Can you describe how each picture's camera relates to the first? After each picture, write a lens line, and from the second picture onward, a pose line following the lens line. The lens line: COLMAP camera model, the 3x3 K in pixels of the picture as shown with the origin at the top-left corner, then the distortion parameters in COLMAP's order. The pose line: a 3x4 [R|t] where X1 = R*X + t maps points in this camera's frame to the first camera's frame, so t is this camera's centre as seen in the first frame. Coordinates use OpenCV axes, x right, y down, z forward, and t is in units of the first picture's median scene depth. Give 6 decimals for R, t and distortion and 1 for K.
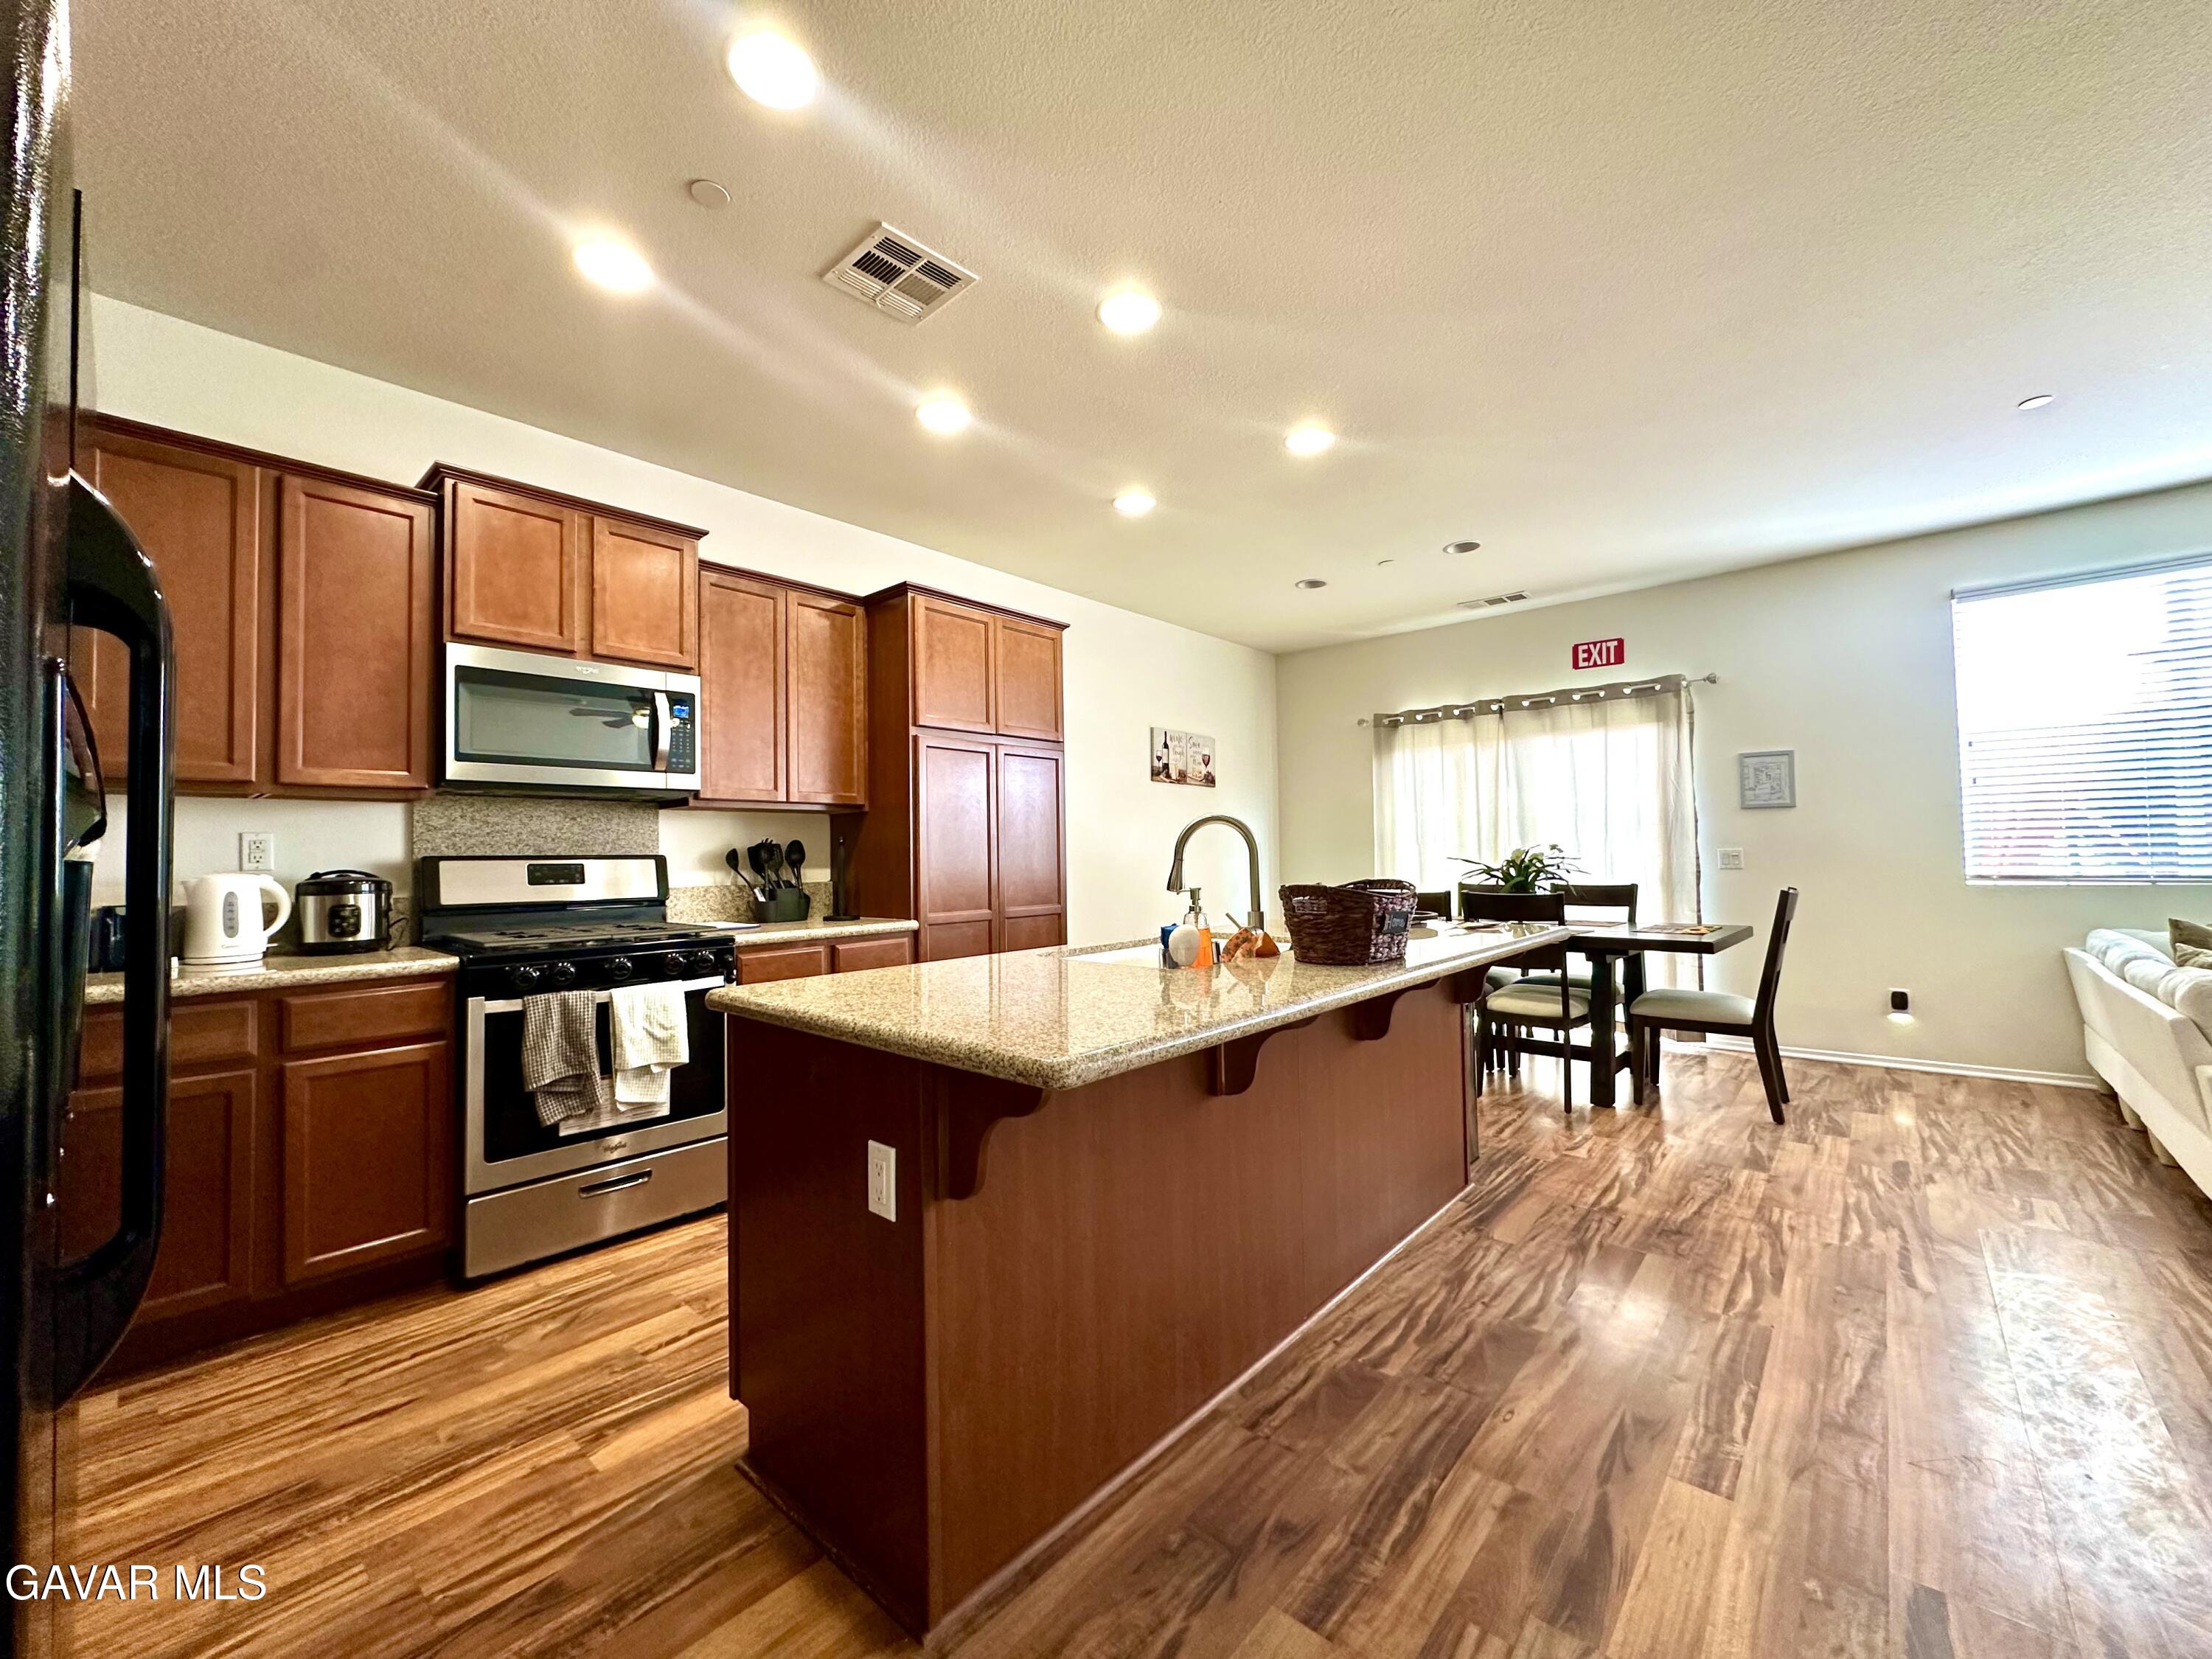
lens RADIAL K [[880.4, 0, 1105.0], [0, 880.4, 830.6], [0, 0, 1]] dist [-0.005358, 0.000577]
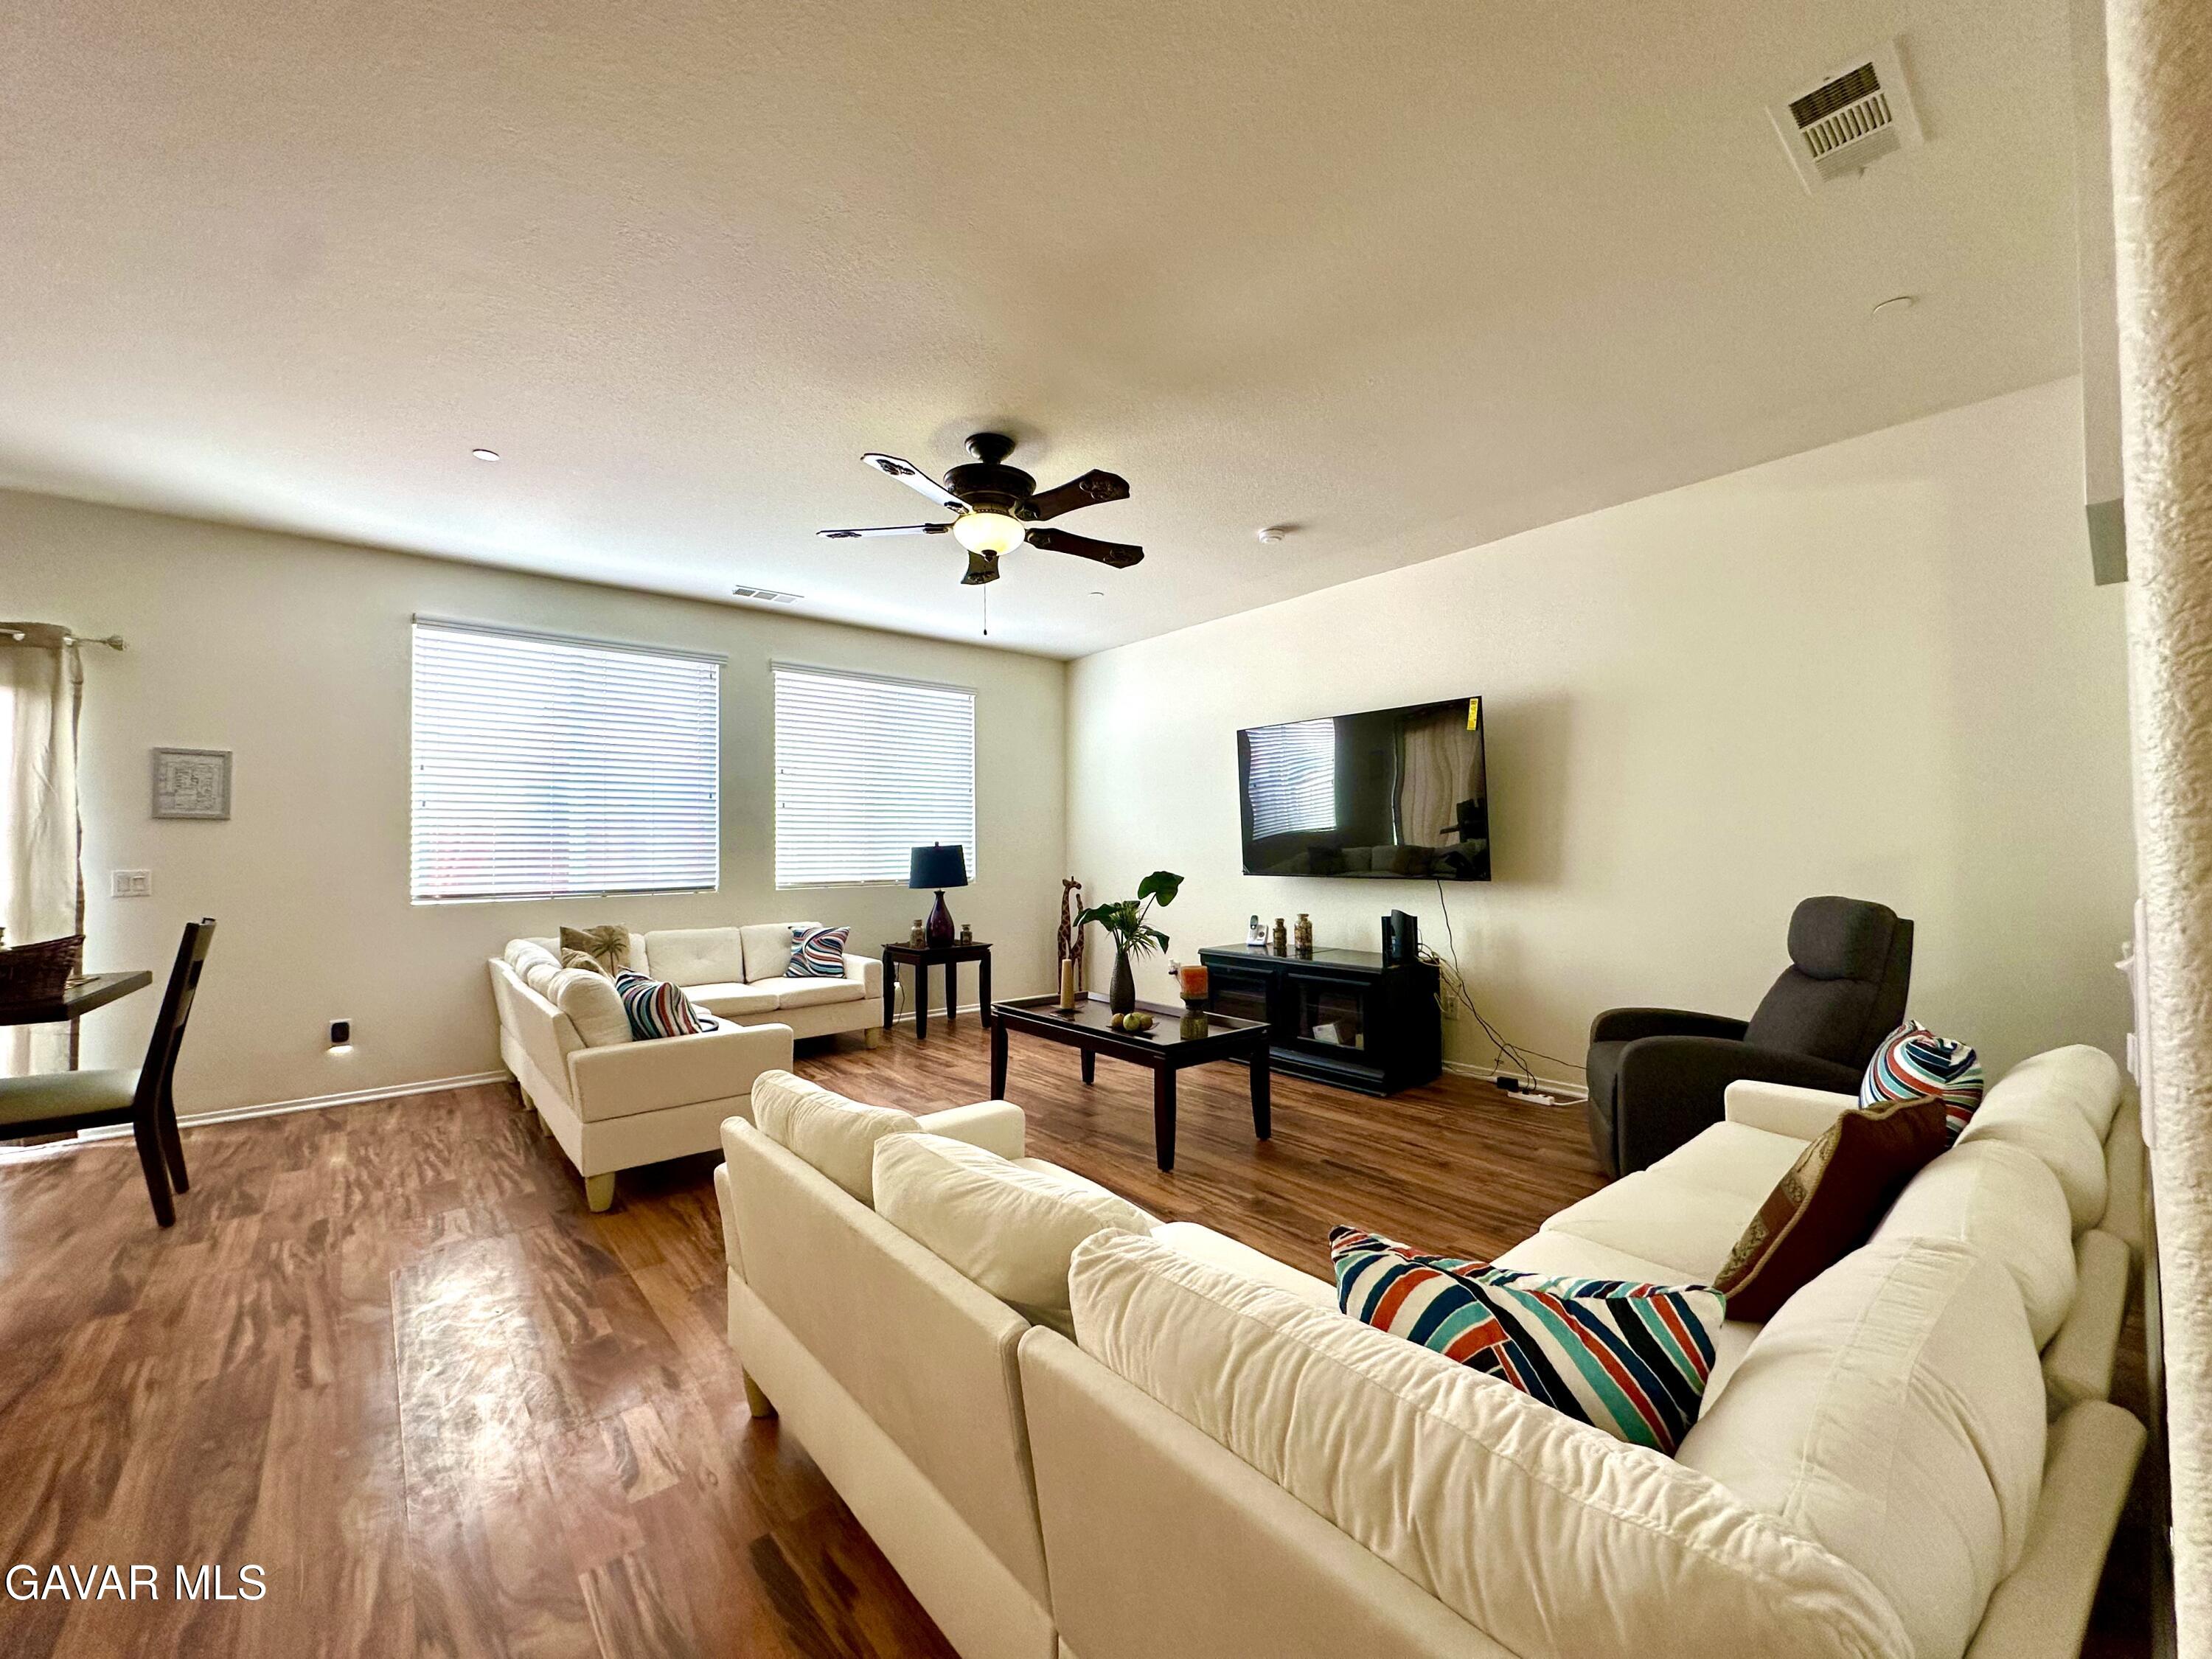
lens RADIAL K [[879.4, 0, 1104.3], [0, 879.4, 833.8], [0, 0, 1]] dist [-0.003711, 0.000413]
pose [[0.142083, 0.038064, 0.989123, 0.108782], [-0.020466, 0.999160, -0.035510, -0.001678], [-0.989643, -0.015198, 0.142742, 0.076114]]
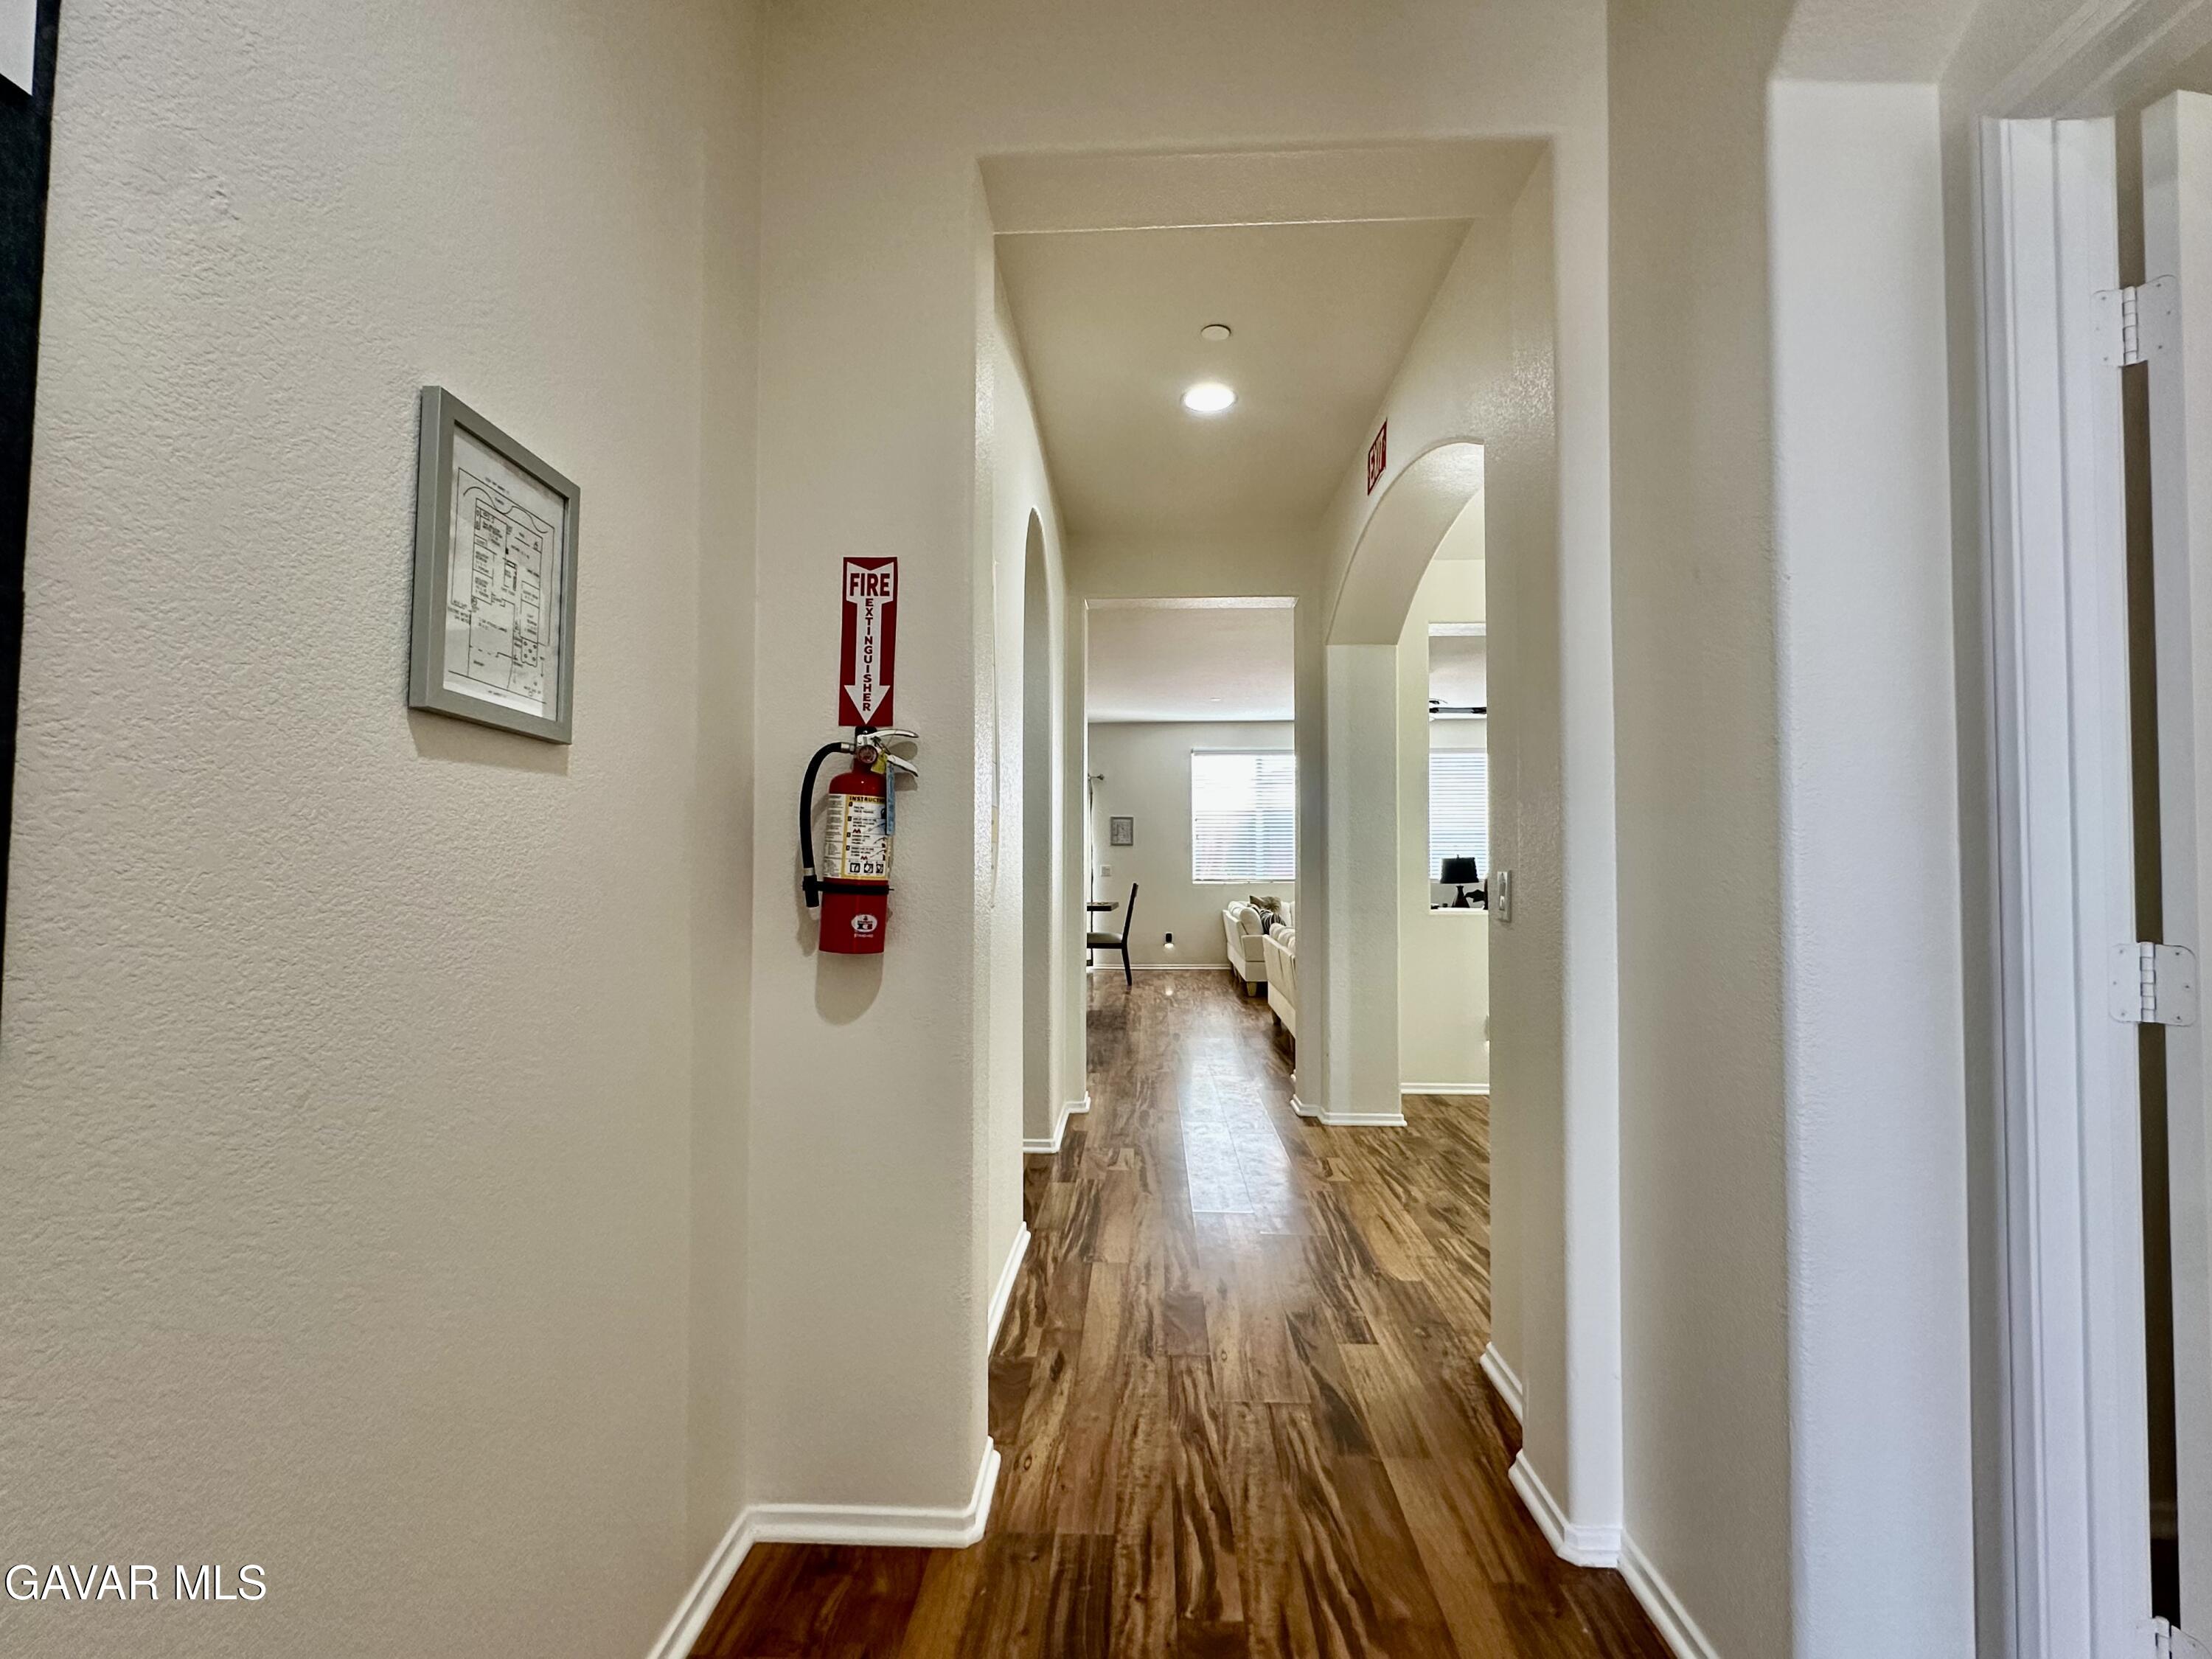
lens RADIAL K [[1030.7, 0, 1106.0], [0, 1030.7, 829.5], [0, 0, 1]] dist [-0.001451, -0.000146]
pose [[0.773878, 0.034822, 0.632377, -1.029533], [-0.030264, 0.999380, -0.017996, -0.025206], [-0.632611, -0.005212, 0.774452, -1.077133]]
